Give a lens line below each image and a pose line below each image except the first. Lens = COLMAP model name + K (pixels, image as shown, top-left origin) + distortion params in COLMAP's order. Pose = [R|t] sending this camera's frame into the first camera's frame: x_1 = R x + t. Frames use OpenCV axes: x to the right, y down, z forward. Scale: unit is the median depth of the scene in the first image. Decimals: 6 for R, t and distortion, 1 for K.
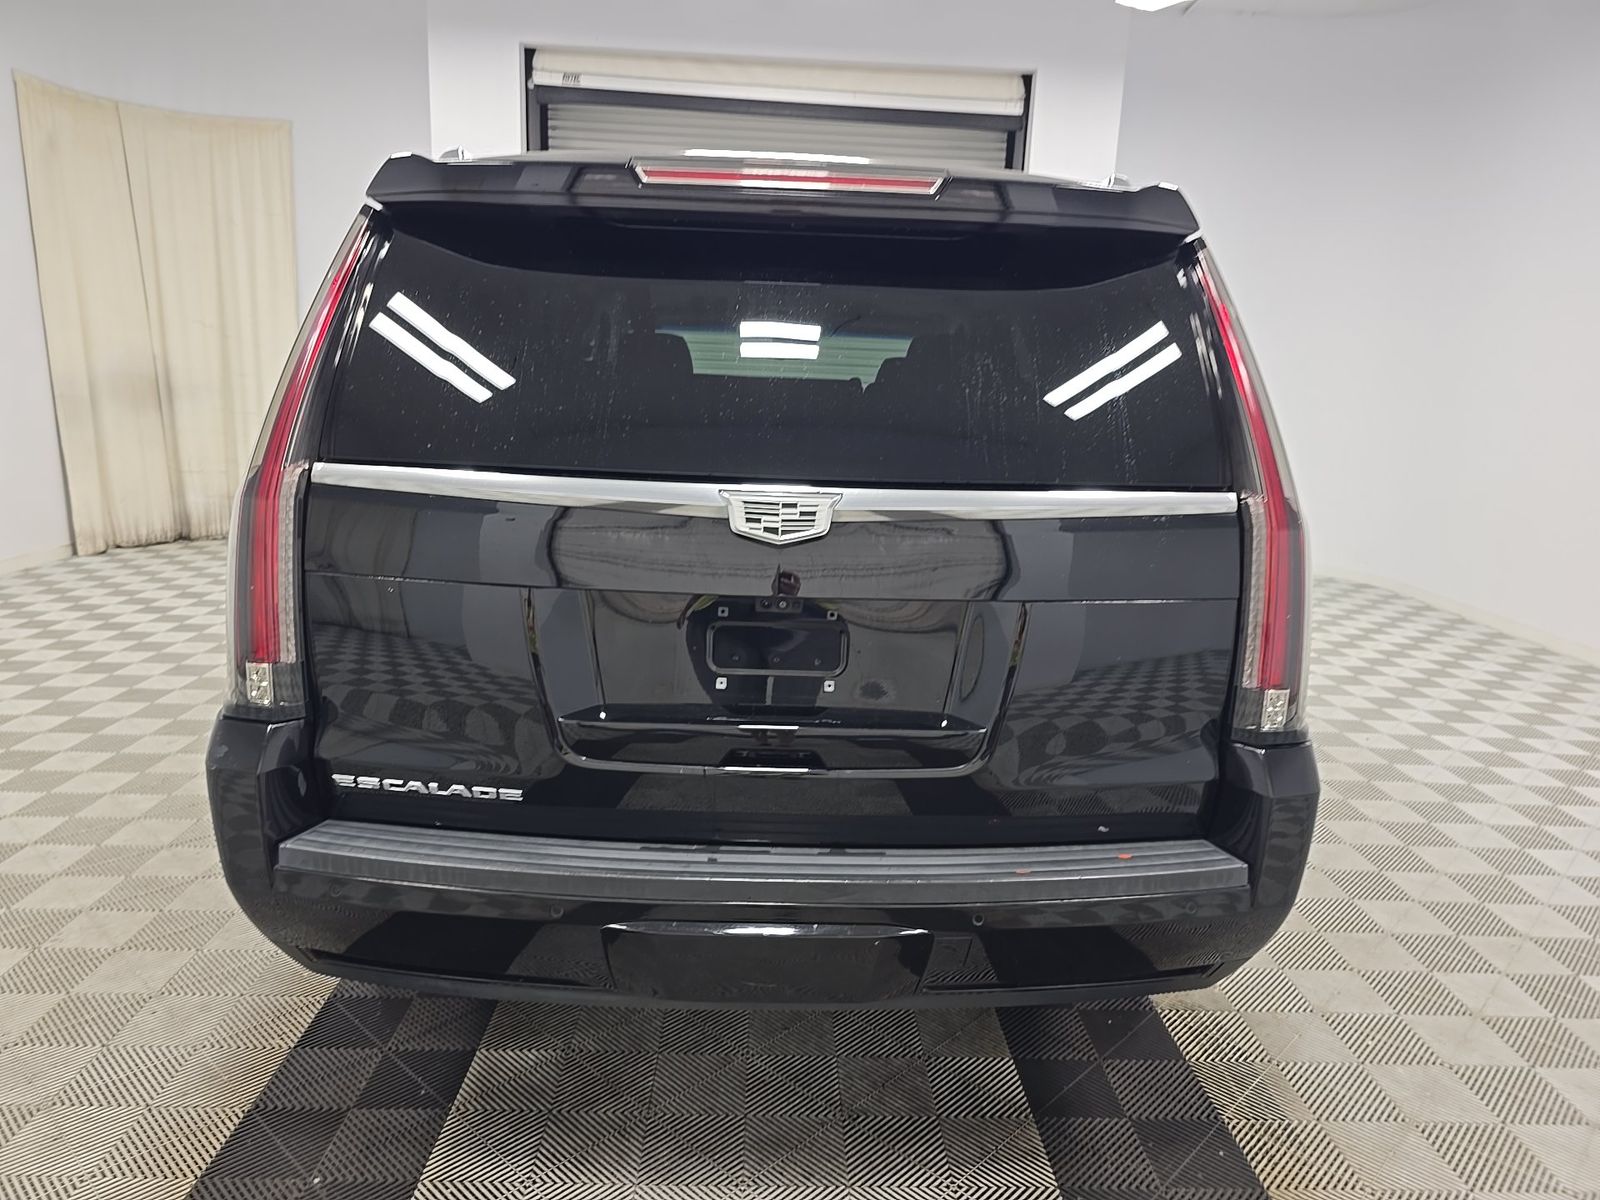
lens RADIAL K [[1095.2, 0, 807.7], [0, 1095.2, 604.1], [0, 0, 1]] dist [0.050370, -0.030845]
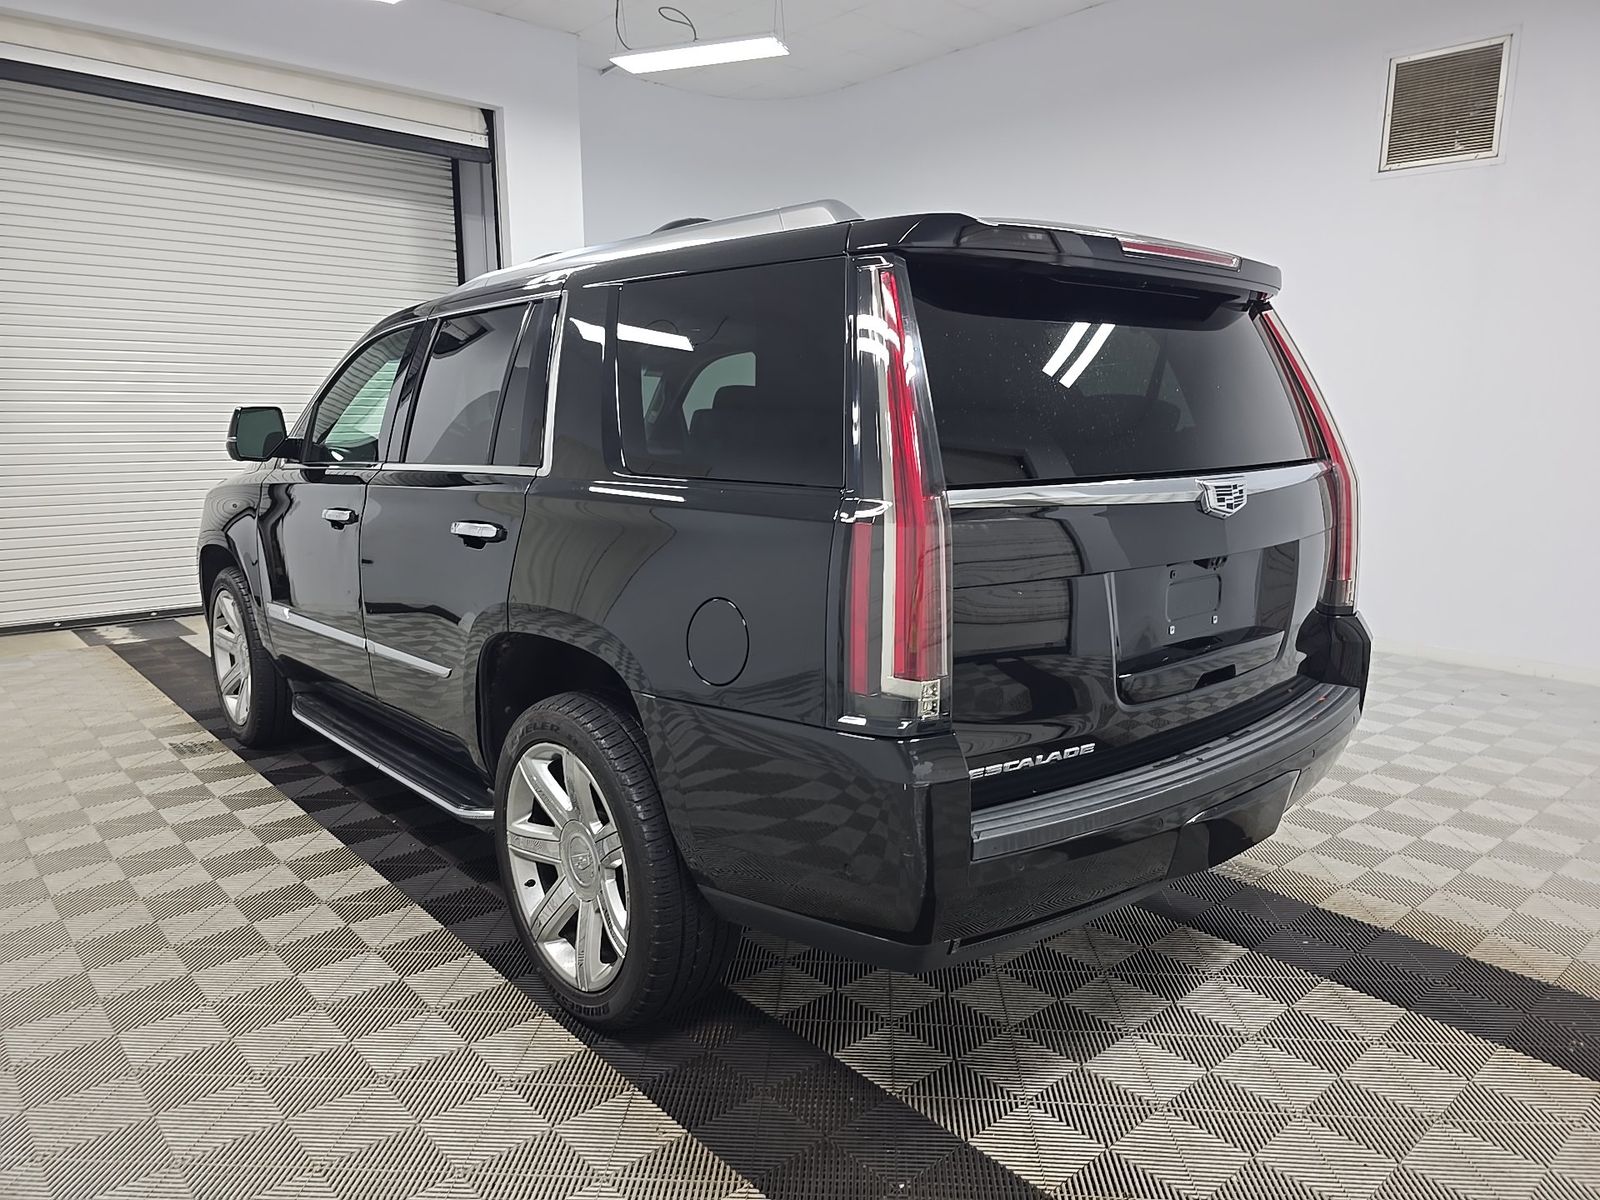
lens RADIAL K [[1095.2, 0, 807.5], [0, 1095.2, 586.2], [0, 0, 1]] dist [0.050370, -0.030845]
pose [[0.766095, -0.139074, 0.627500, -1.080471], [0.161146, 0.986687, 0.021943, -0.068165], [-0.622198, 0.084309, 0.778307, 0.210071]]
